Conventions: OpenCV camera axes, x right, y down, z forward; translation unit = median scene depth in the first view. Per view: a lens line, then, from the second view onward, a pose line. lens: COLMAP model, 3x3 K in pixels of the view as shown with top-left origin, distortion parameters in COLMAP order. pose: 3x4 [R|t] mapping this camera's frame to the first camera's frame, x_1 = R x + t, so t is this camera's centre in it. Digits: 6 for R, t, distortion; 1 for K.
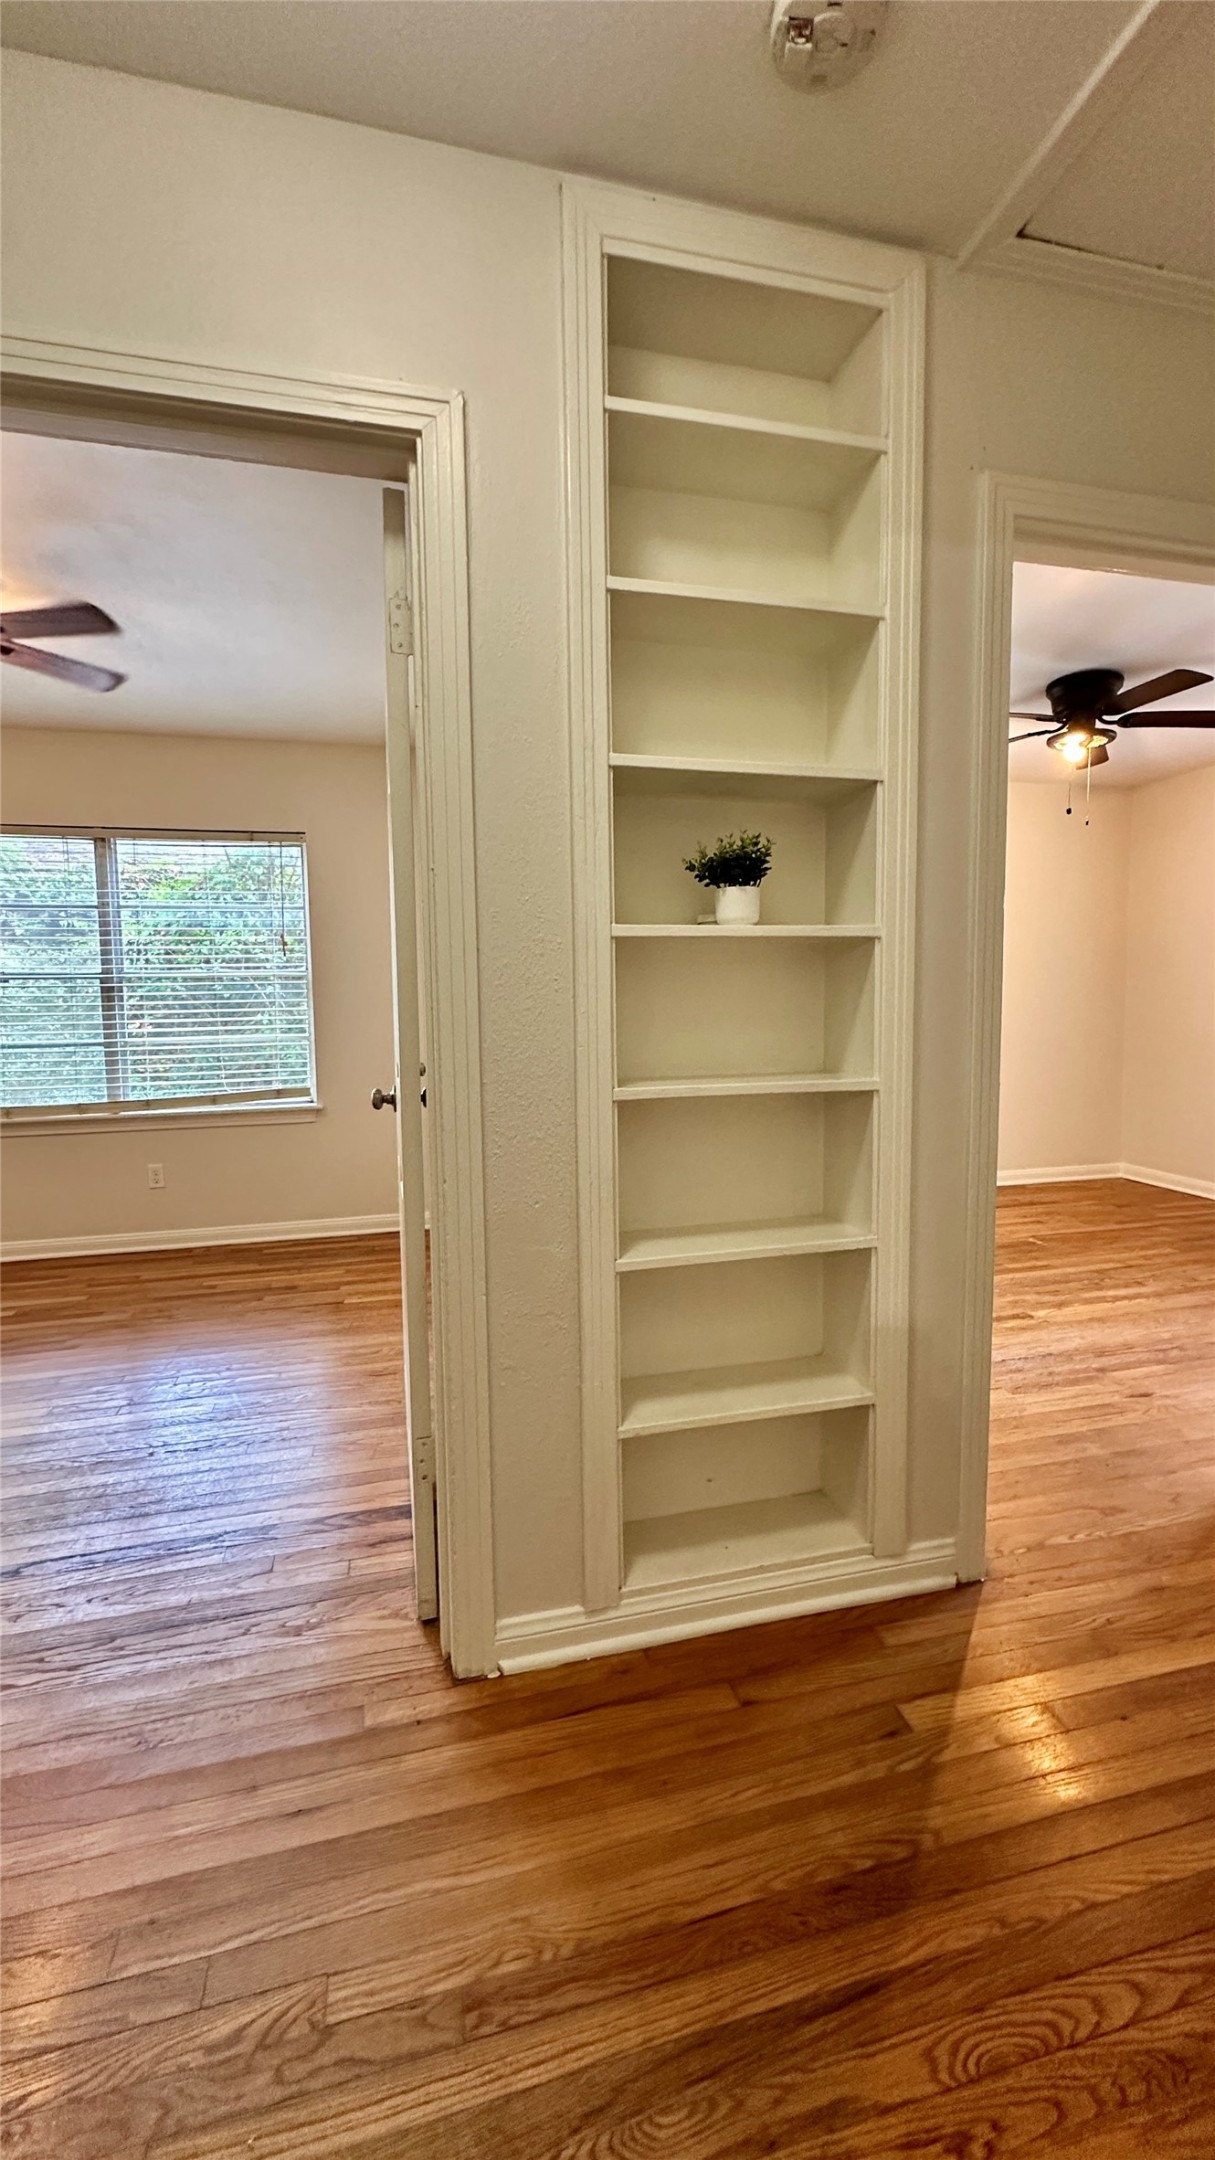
lens RADIAL K [[864.6, 0, 607.5], [0, 864.6, 1080.0], [0, 0, 1]] dist [-0.000820, 0.000198]
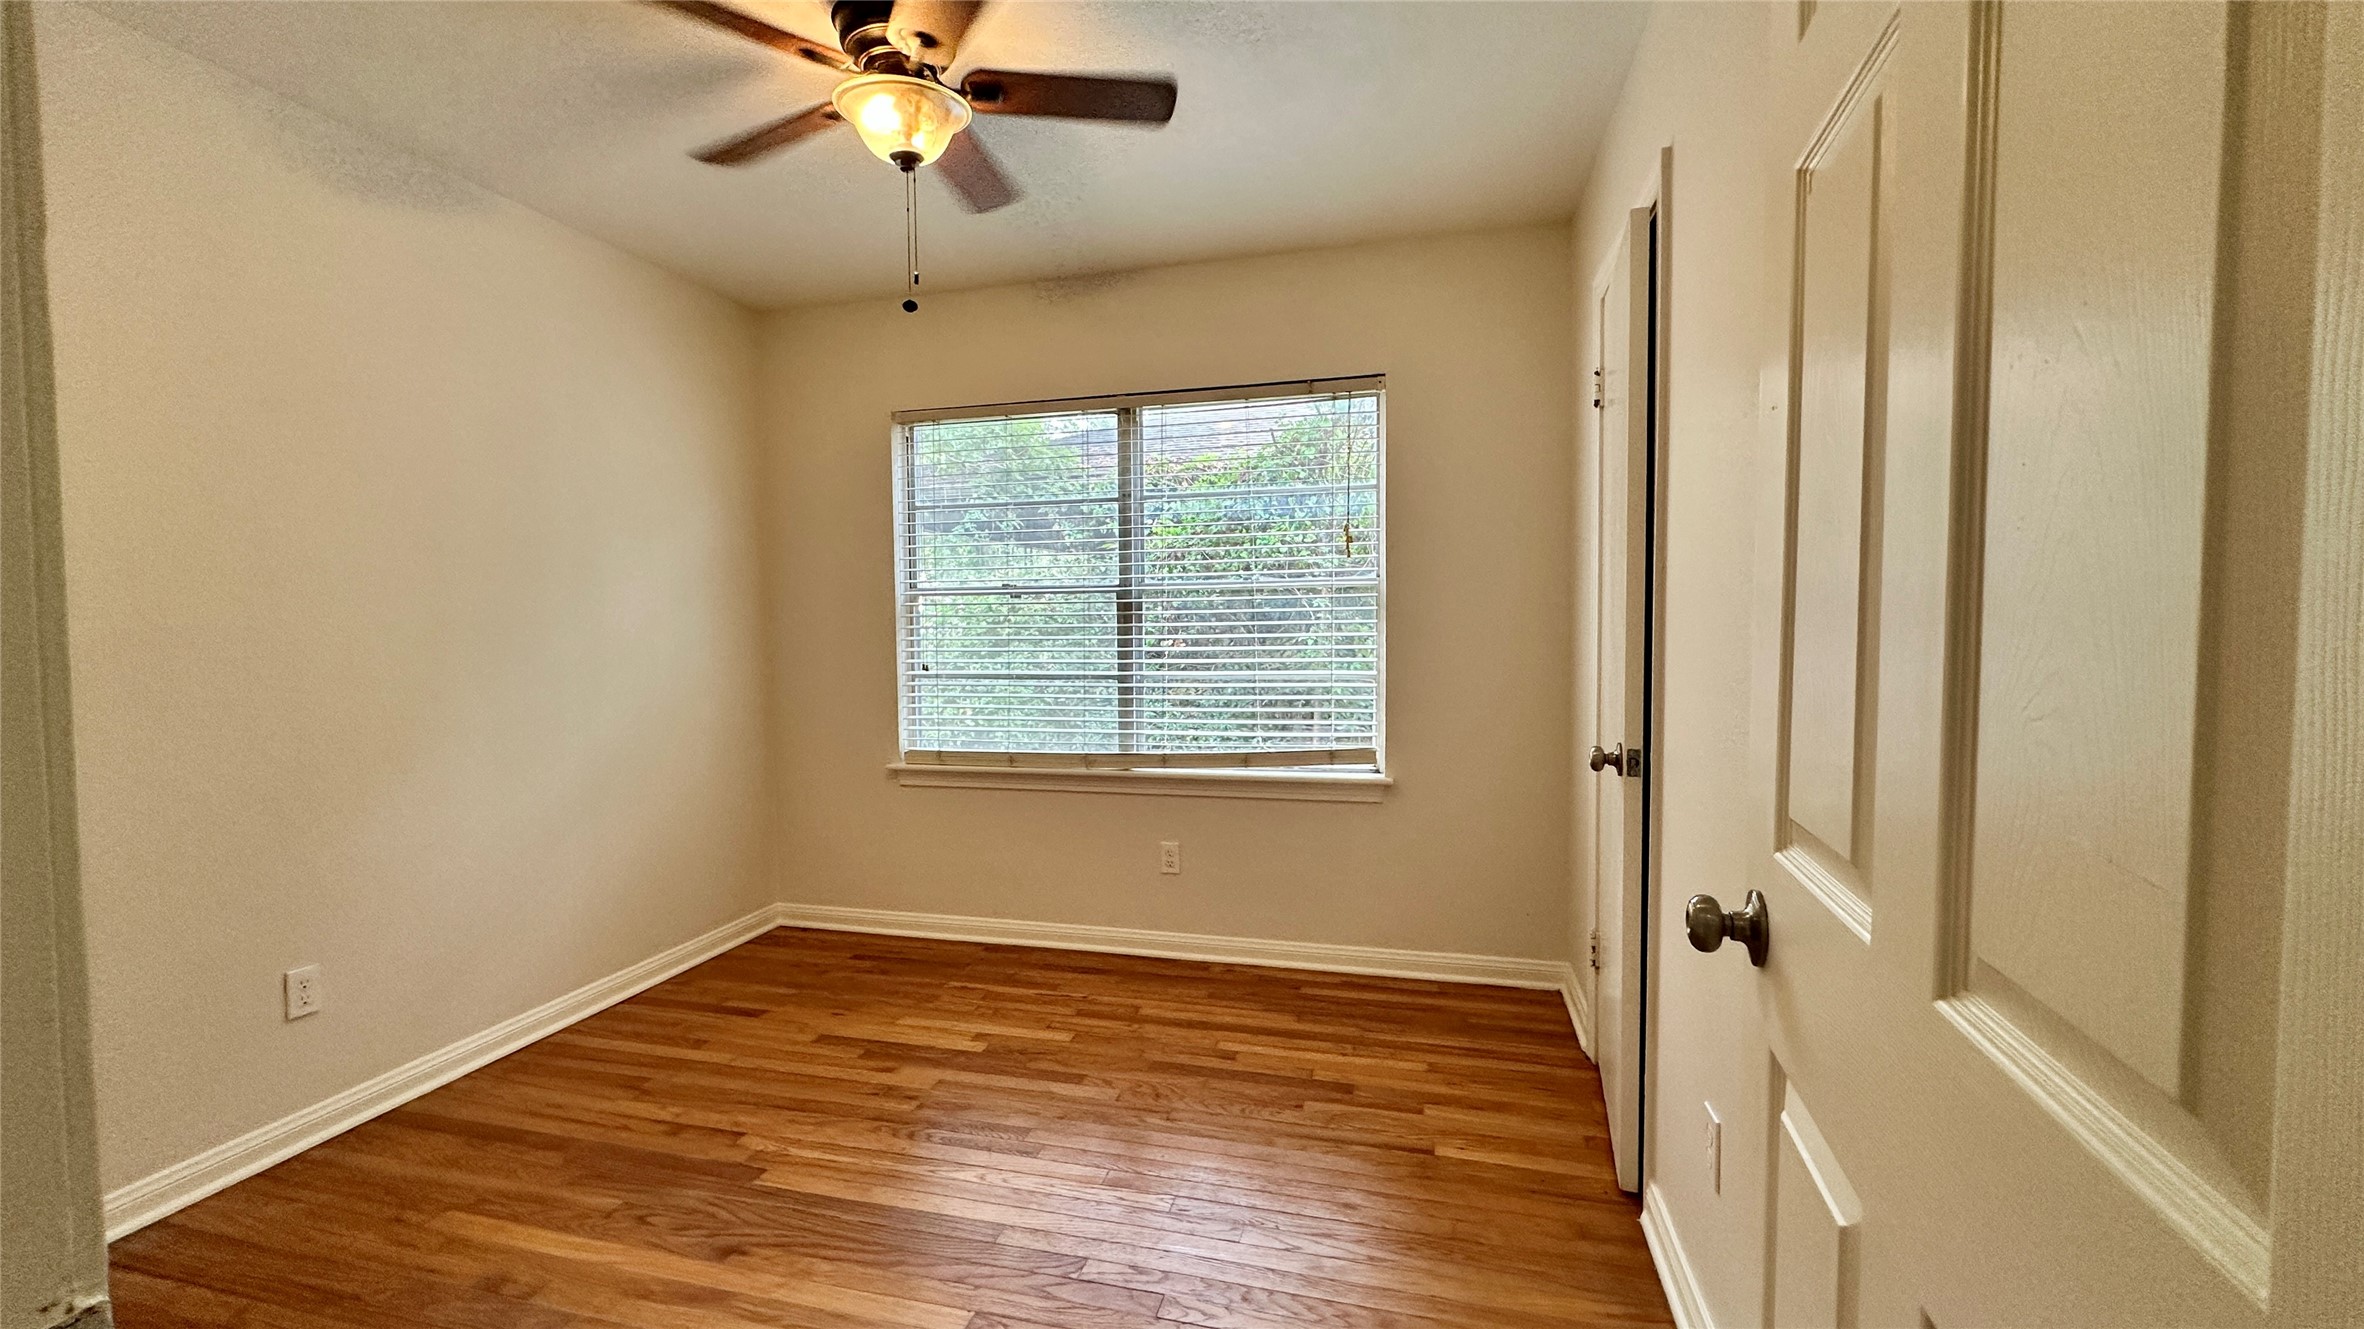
lens RADIAL K [[946.2, 0, 1178.4], [0, 946.2, 664.5], [0, 0, 1]] dist [-0.000820, 0.000198]
pose [[0.875731, 0.029798, -0.481880, -0.132890], [-0.044663, 0.998814, -0.019404, -0.039574], [0.480730, 0.038515, 0.876023, 0.292809]]
